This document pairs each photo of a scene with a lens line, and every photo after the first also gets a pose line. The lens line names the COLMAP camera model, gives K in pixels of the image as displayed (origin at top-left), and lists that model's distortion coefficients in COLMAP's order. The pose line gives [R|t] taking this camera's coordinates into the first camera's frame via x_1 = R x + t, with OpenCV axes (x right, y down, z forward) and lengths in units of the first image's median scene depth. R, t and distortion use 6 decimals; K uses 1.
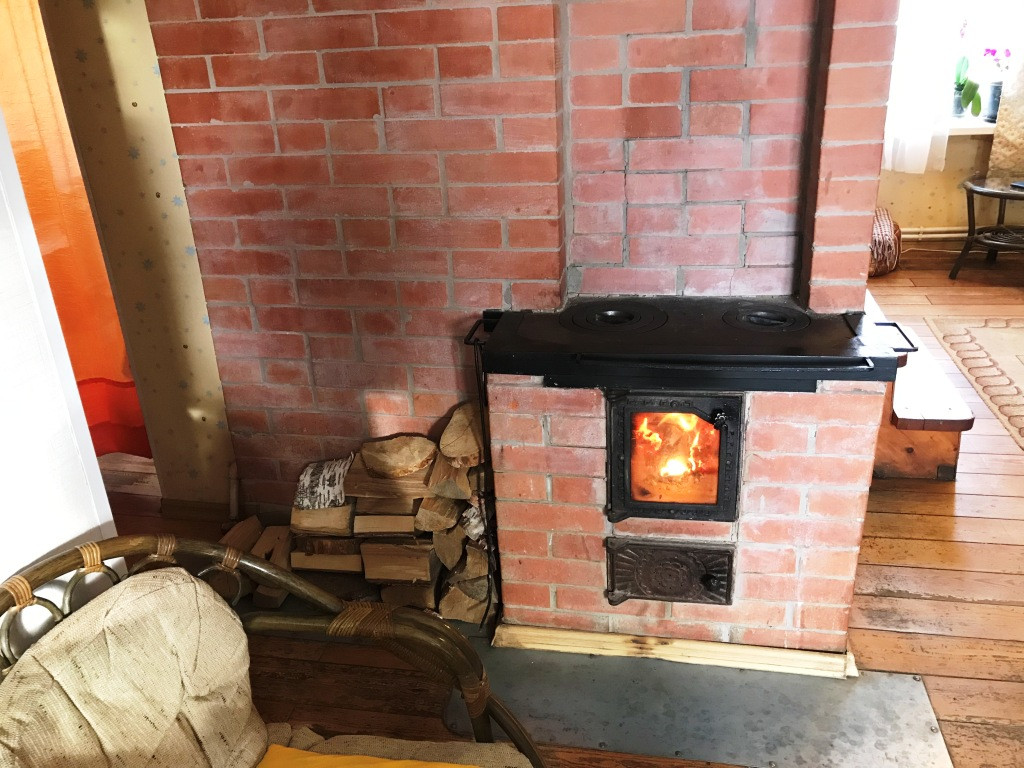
lens RADIAL K [[842.0, 0, 510.1], [0, 842.0, 381.6], [0, 0, 1]] dist [0.040752, -0.044769]
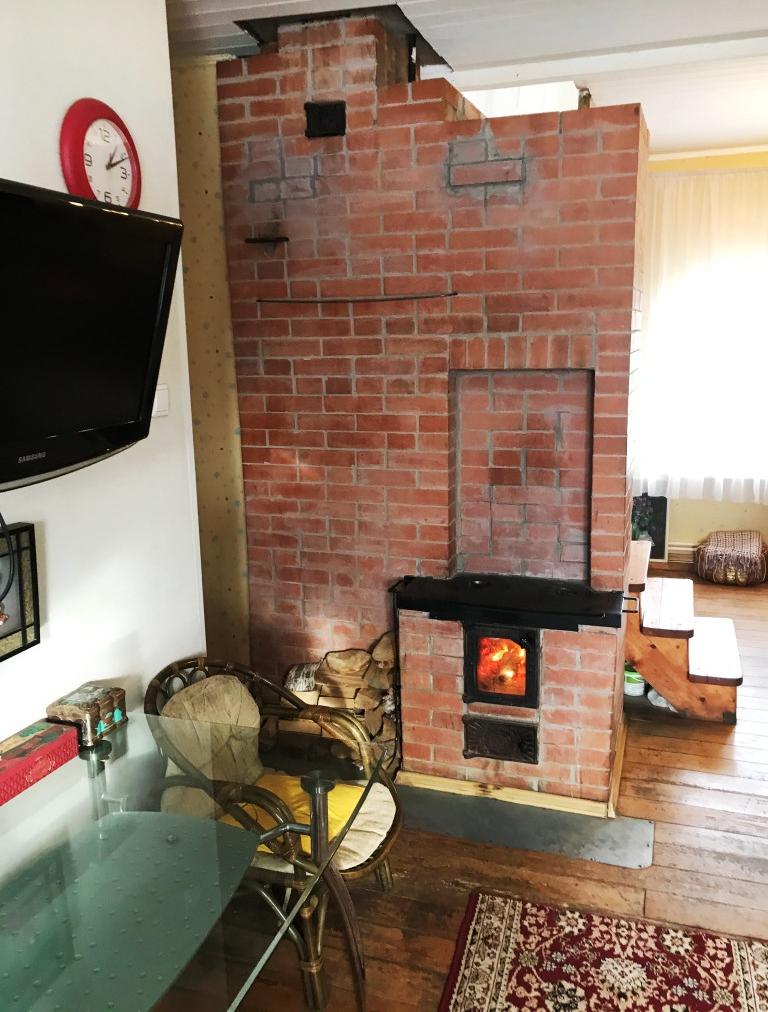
lens RADIAL K [[848.7, 0, 388.6], [0, 848.7, 508.4], [0, 0, 1]] dist [0.070189, -0.063304]
pose [[0.988185, 0.057792, -0.141950, 0.184619], [-0.084741, 0.977759, -0.191848, 0.122345], [0.127706, 0.201611, 0.971105, -0.754331]]
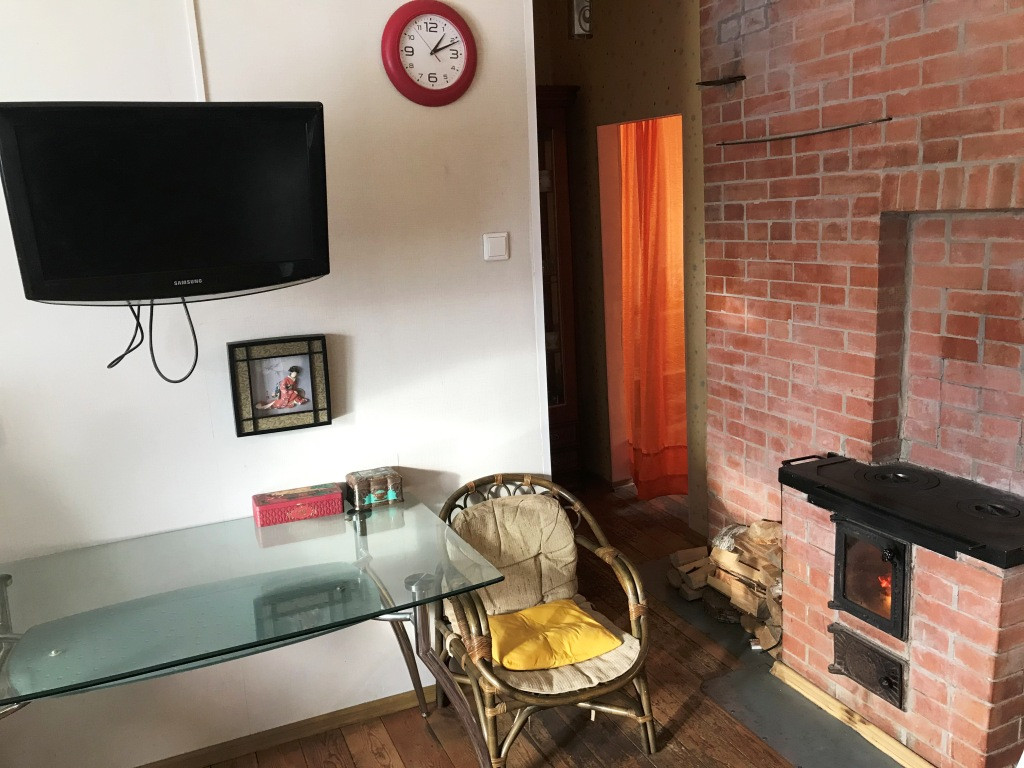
lens RADIAL K [[842.0, 0, 505.3], [0, 842.0, 380.0], [0, 0, 1]] dist [0.040752, -0.044769]
pose [[0.552902, 0.182140, -0.813095, 0.900753], [-0.301142, 0.953538, 0.008825, -0.049960], [0.776925, 0.239978, 0.582064, -0.364414]]
